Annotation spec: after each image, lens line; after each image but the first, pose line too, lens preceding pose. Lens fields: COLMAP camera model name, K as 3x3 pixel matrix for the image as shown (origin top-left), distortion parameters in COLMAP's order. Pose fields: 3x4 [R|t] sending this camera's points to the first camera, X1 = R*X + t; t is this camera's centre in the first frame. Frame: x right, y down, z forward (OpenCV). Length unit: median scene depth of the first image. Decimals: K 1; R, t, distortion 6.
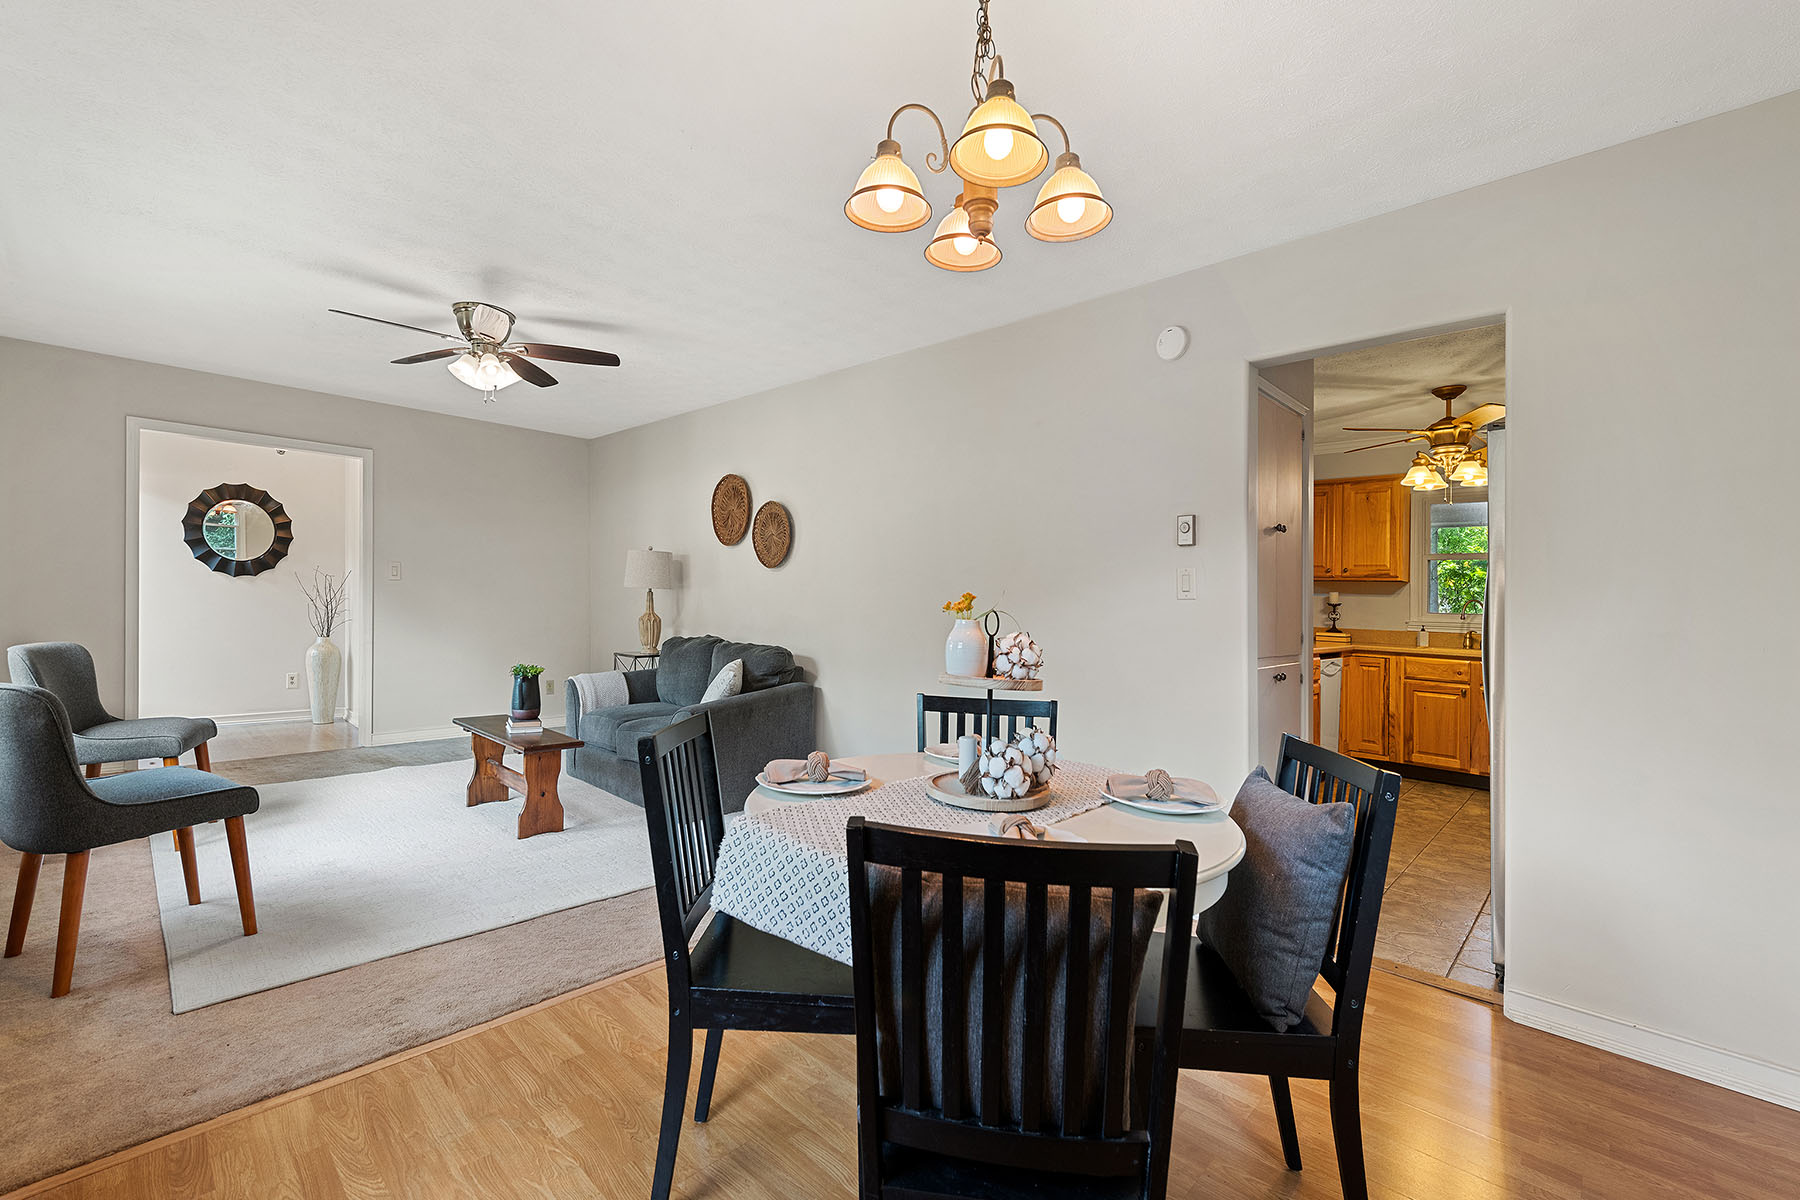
lens RADIAL K [[767.1, 0, 876.0], [0, 767.1, 578.5], [0, 0, 1]] dist [0.002931, -0.001293]
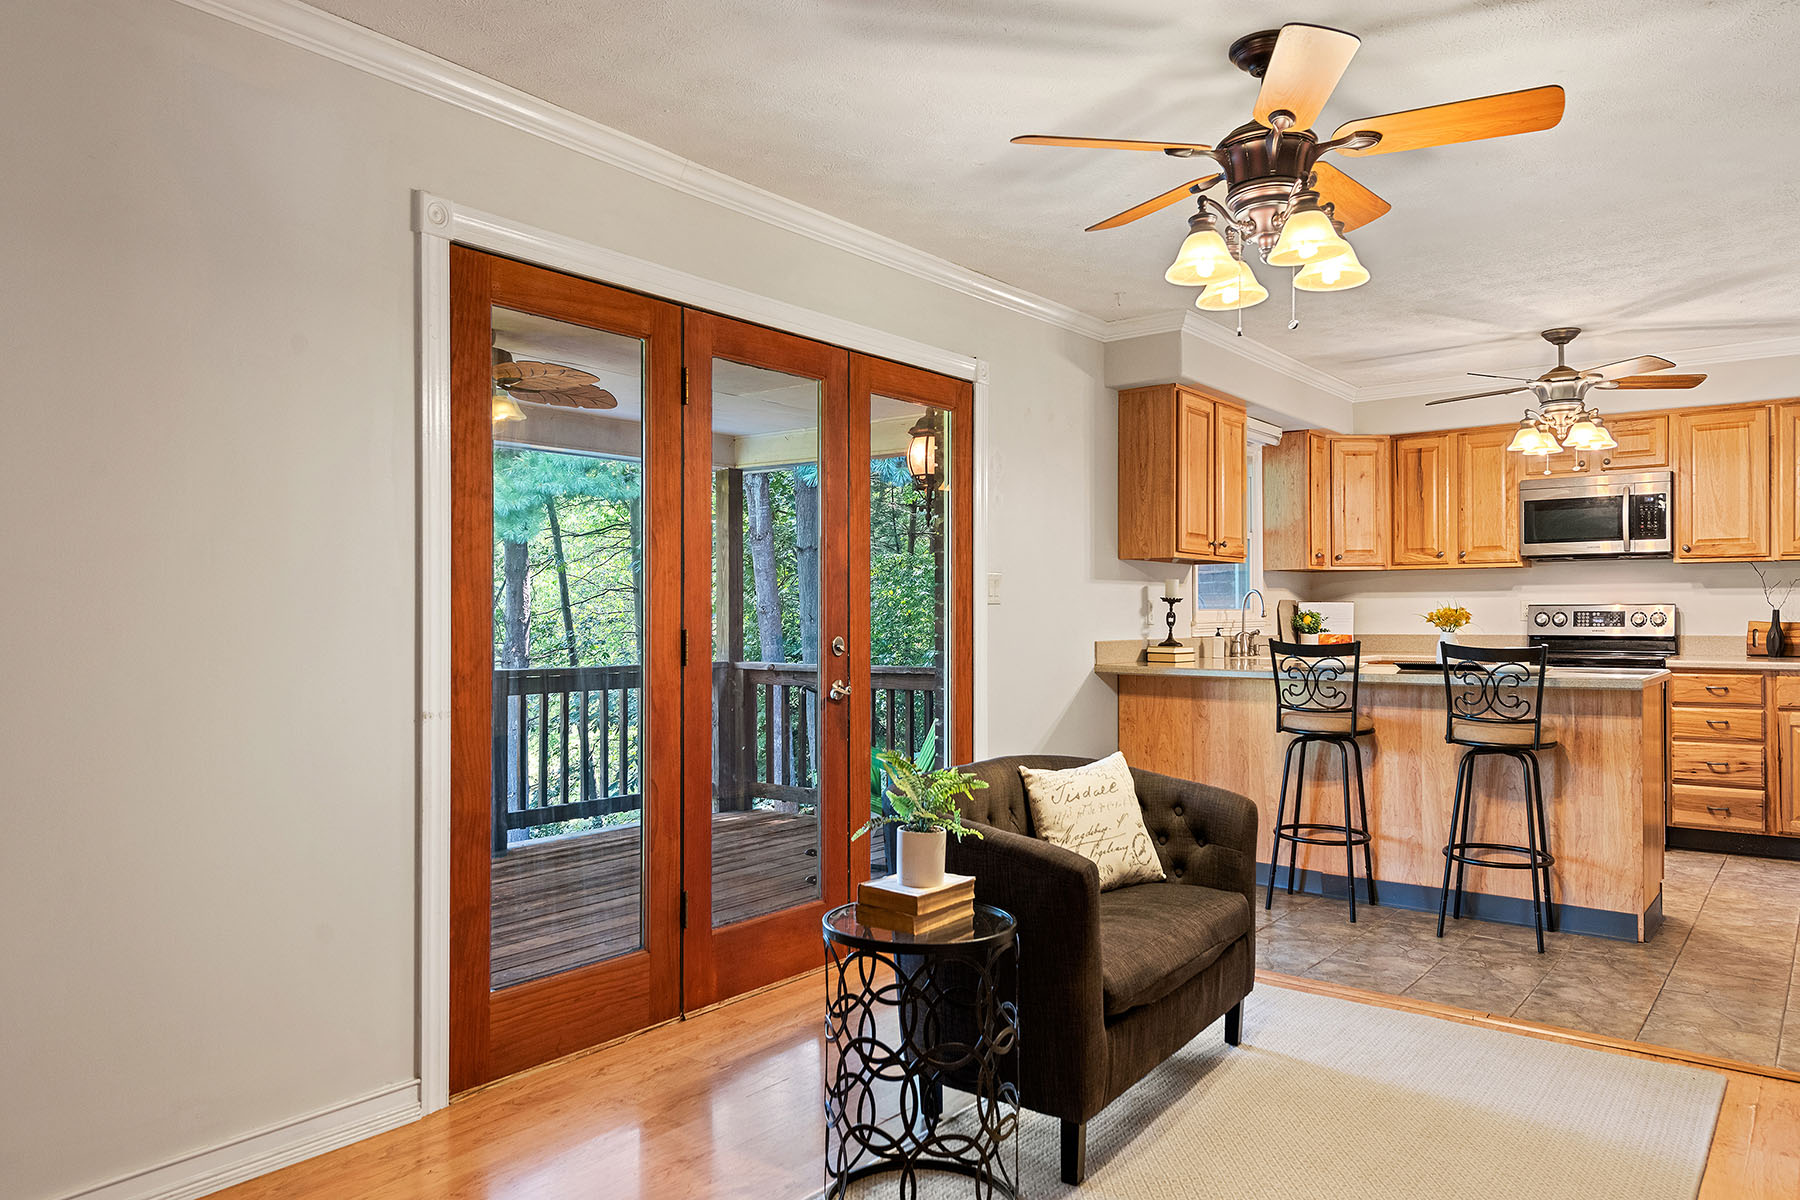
lens RADIAL K [[1207.9, 0, 884.3], [0, 1207.9, 612.0], [0, 0, 1]] dist [0.013572, -0.013931]
pose [[-0.105629, -0.025017, 0.994091, -0.353715], [-0.025006, 0.999434, 0.022495, 0.030934], [-0.994091, -0.022482, -0.106195, 1.474259]]
